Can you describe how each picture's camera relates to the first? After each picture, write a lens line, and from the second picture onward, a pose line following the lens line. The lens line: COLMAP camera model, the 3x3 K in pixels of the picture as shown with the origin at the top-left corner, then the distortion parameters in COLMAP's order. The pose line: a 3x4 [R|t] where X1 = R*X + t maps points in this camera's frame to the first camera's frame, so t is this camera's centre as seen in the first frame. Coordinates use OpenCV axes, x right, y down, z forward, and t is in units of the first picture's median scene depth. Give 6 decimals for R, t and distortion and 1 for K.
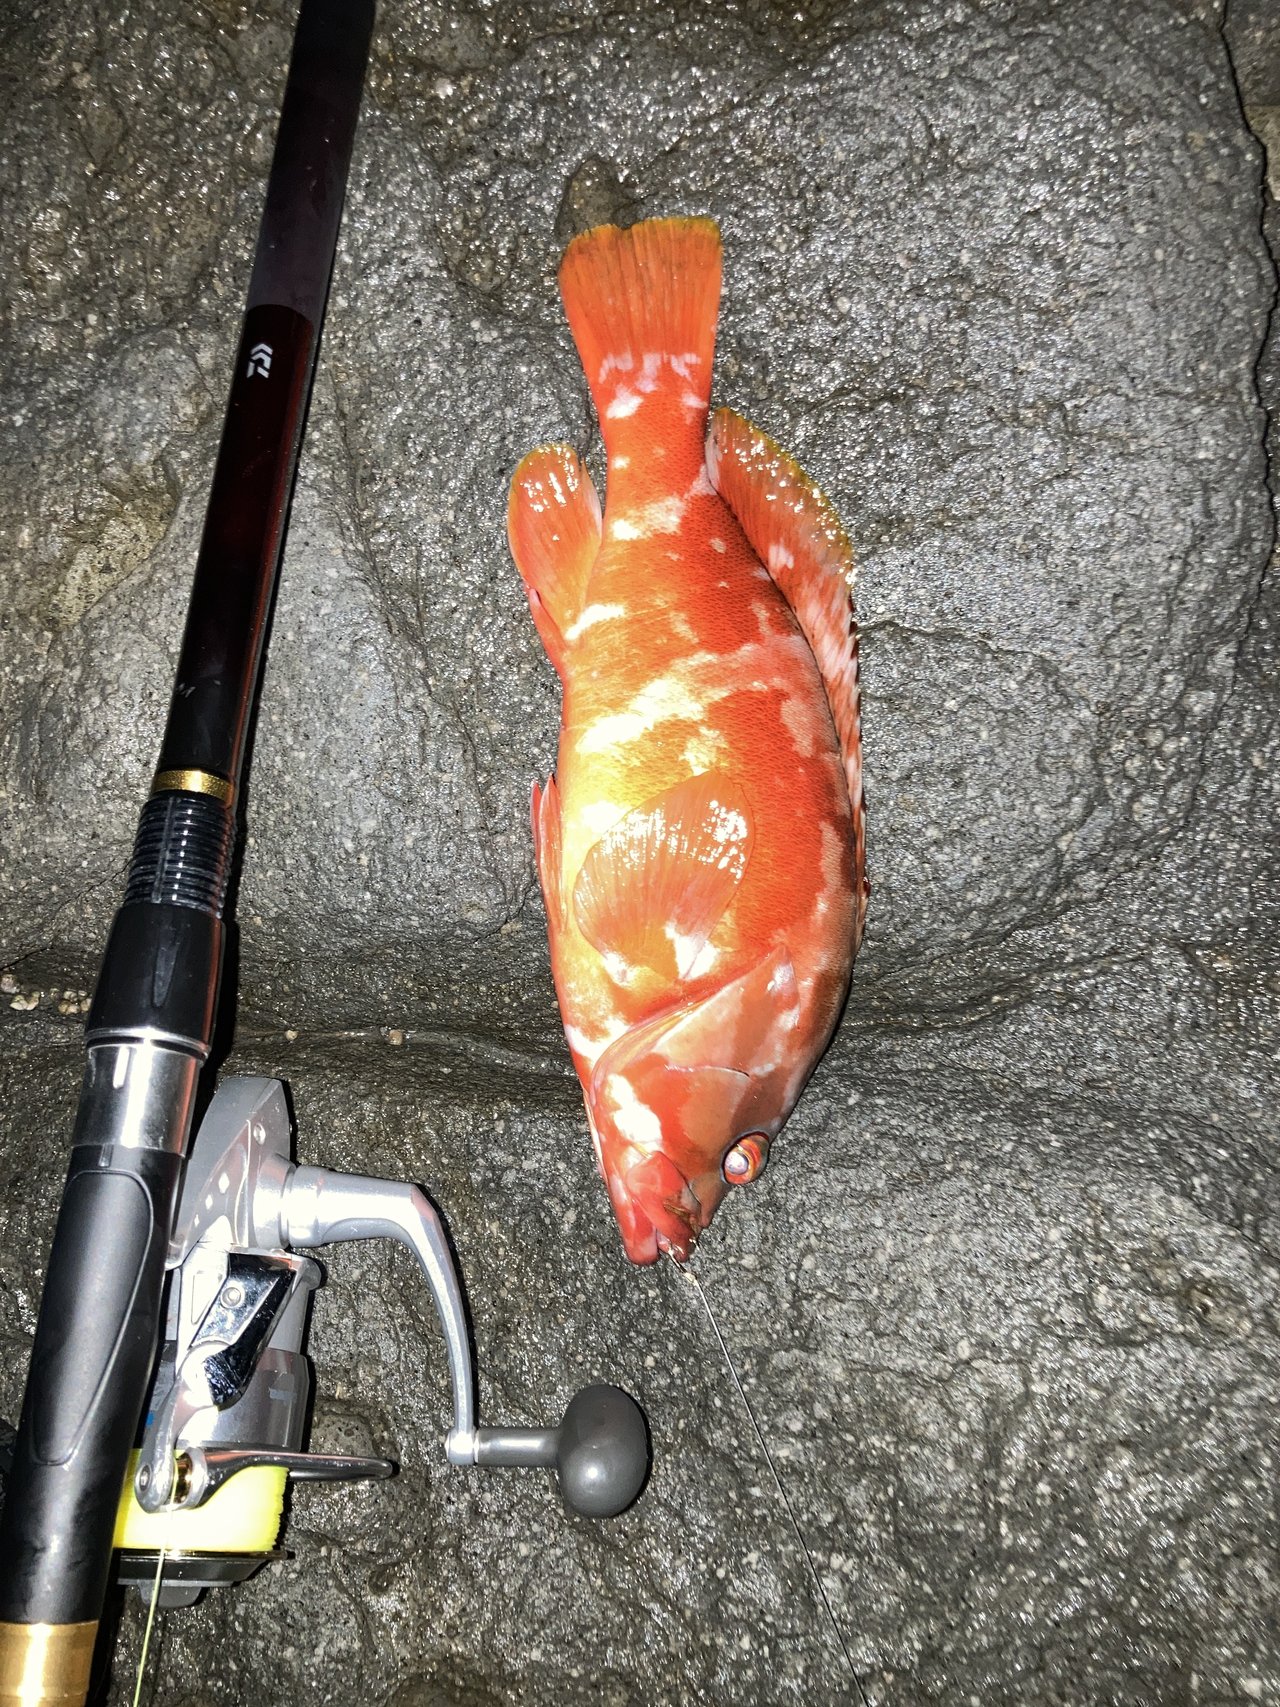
lens RADIAL K [[1411.7, 0, 613.7], [0, 1411.7, 853.0], [0, 0, 1]] dist [-0.002233, 0.000663]
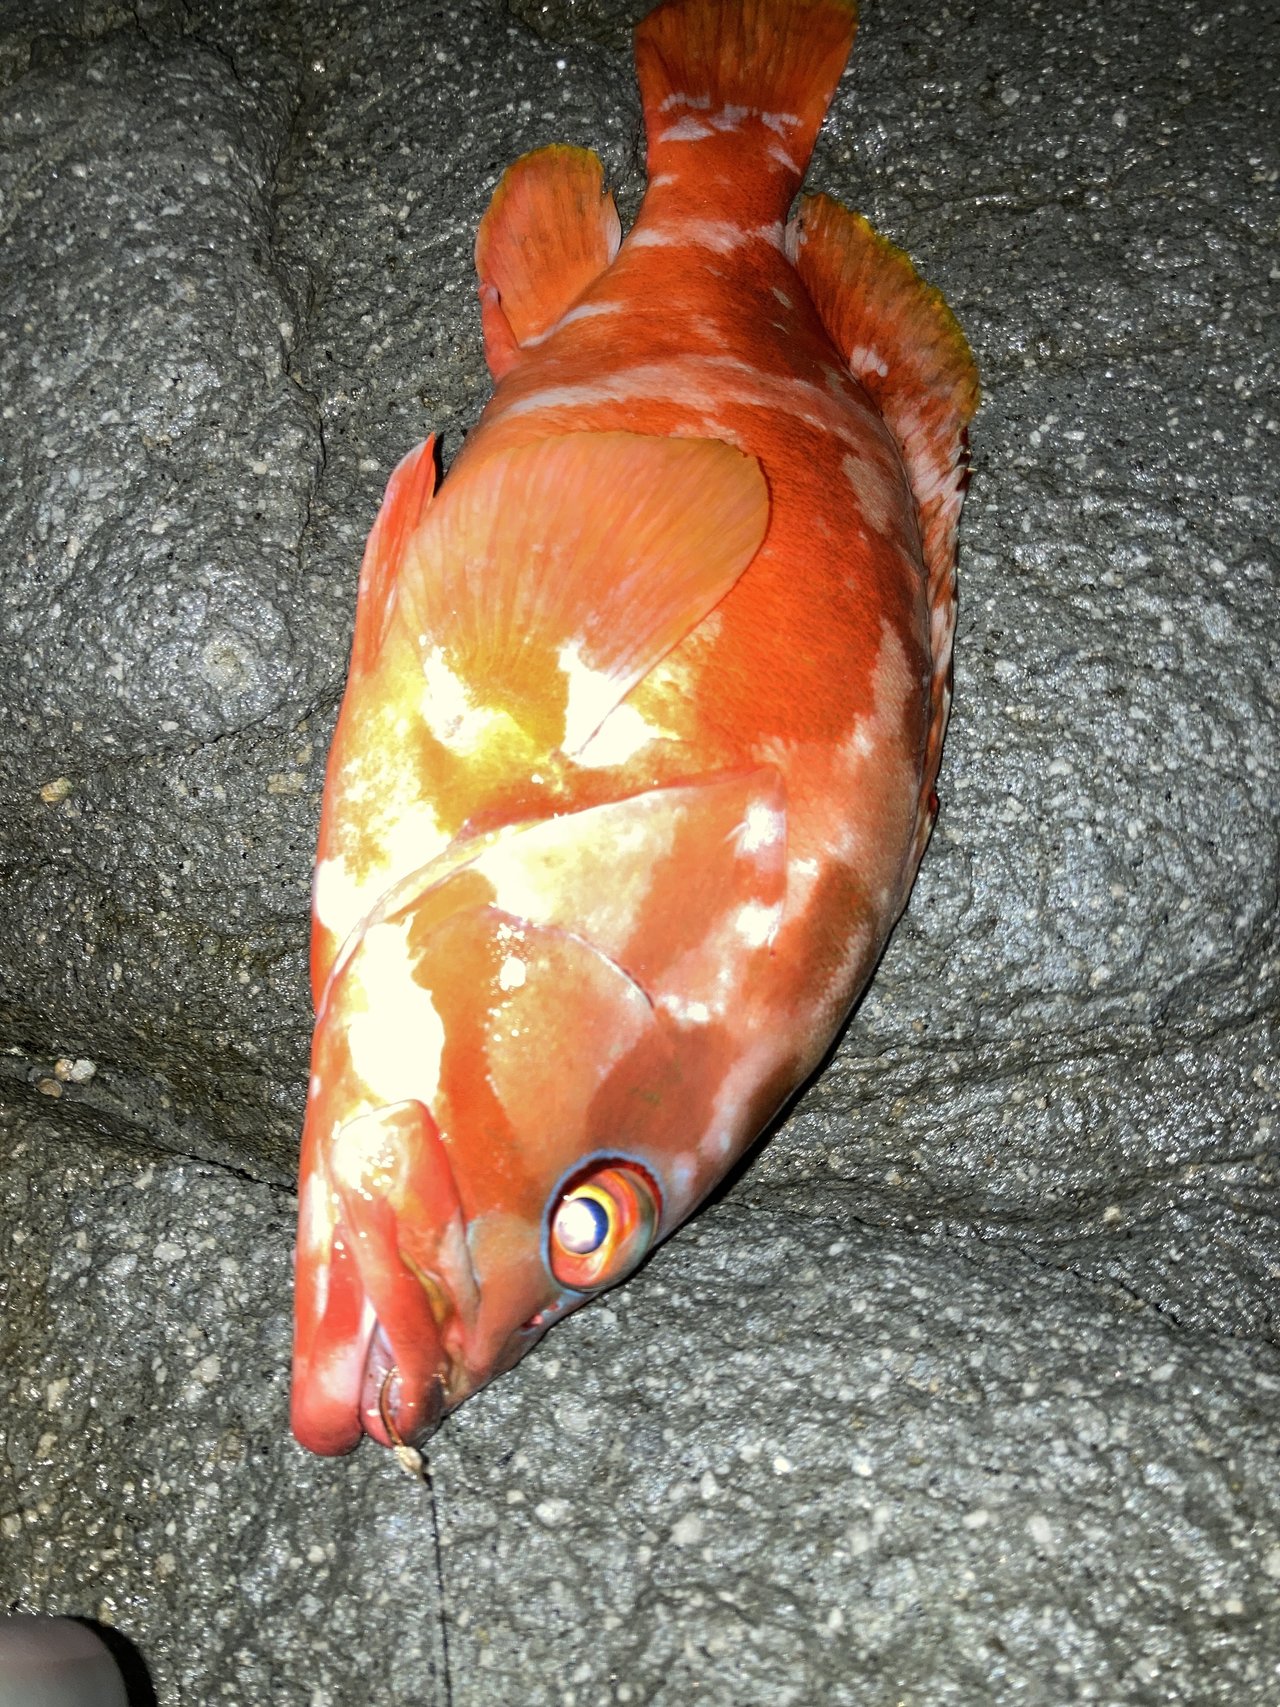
lens RADIAL K [[1411.7, 0, 613.7], [0, 1411.7, 853.0], [0, 0, 1]] dist [-0.002233, 0.000663]
pose [[0.970541, 0.235776, -0.049596, 0.090981], [-0.231534, 0.855754, -0.462685, 0.324362], [-0.066648, 0.460538, 0.885135, 0.540003]]
